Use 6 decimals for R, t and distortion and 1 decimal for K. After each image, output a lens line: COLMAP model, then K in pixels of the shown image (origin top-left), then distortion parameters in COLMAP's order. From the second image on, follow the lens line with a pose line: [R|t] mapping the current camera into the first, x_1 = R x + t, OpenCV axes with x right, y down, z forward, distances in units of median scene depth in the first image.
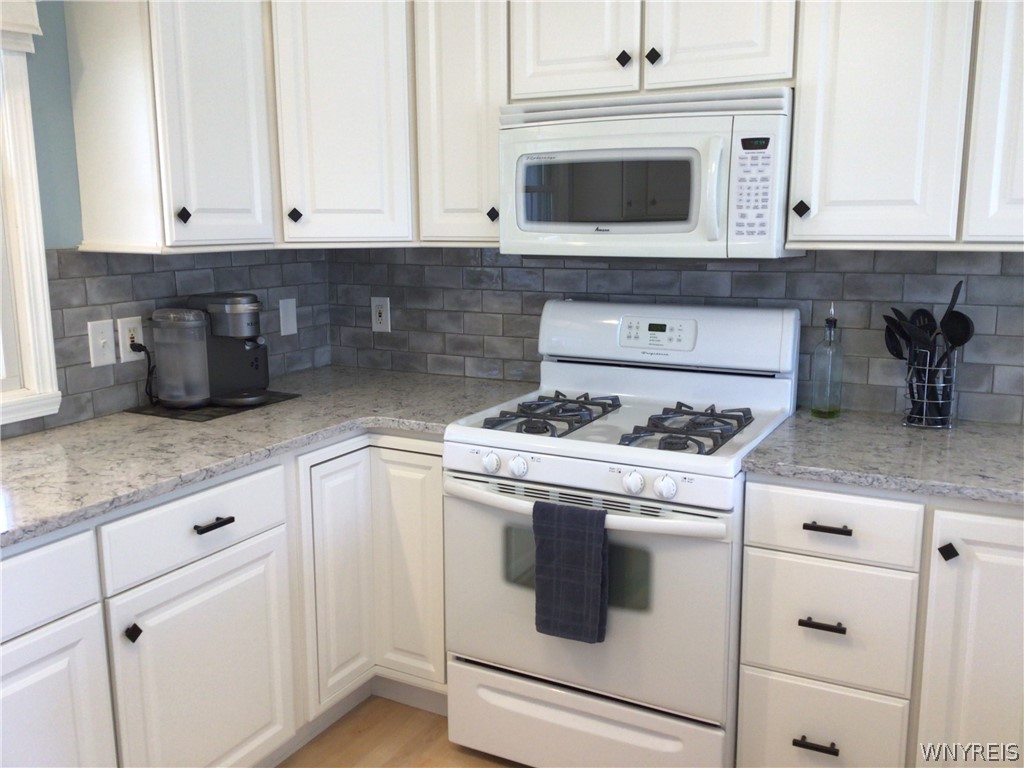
lens RADIAL K [[917.5, 0, 512.0], [0, 917.5, 384.0], [0, 0, 1]] dist [0.113821, -0.216915]
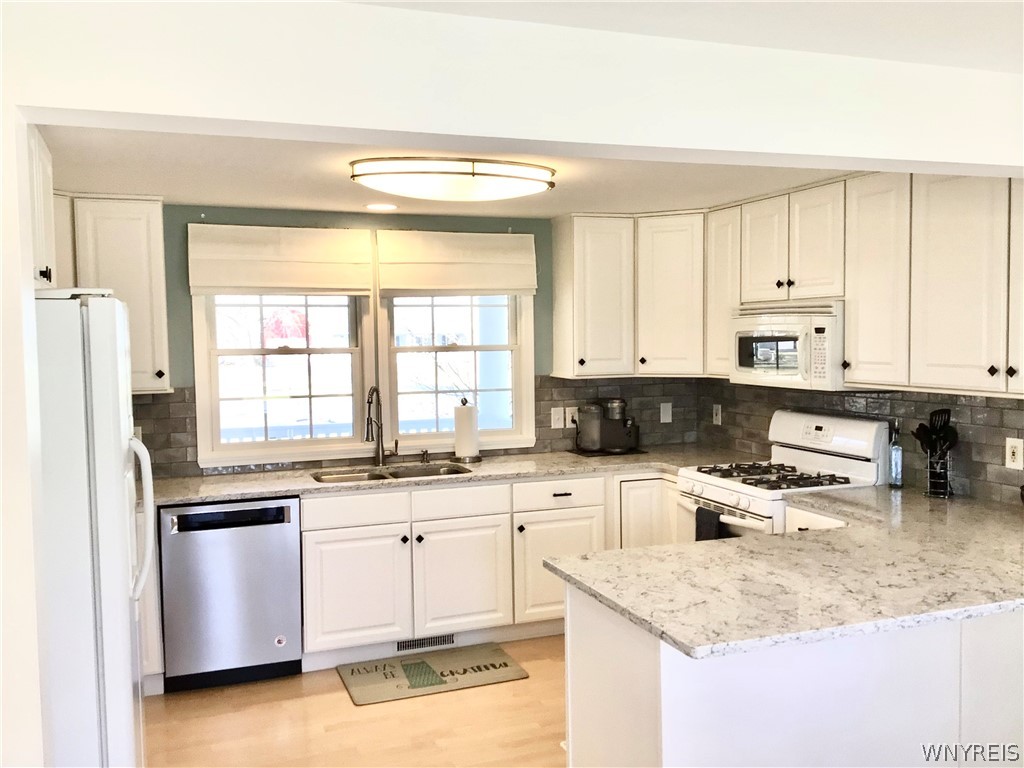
lens RADIAL K [[917.5, 0, 512.0], [0, 917.5, 384.0], [0, 0, 1]] dist [0.113821, -0.216915]
pose [[0.749471, 0.032792, -0.661224, 0.908695], [-0.111204, 0.990817, -0.076908, 0.055222], [0.652630, 0.131171, 0.746236, -0.697352]]
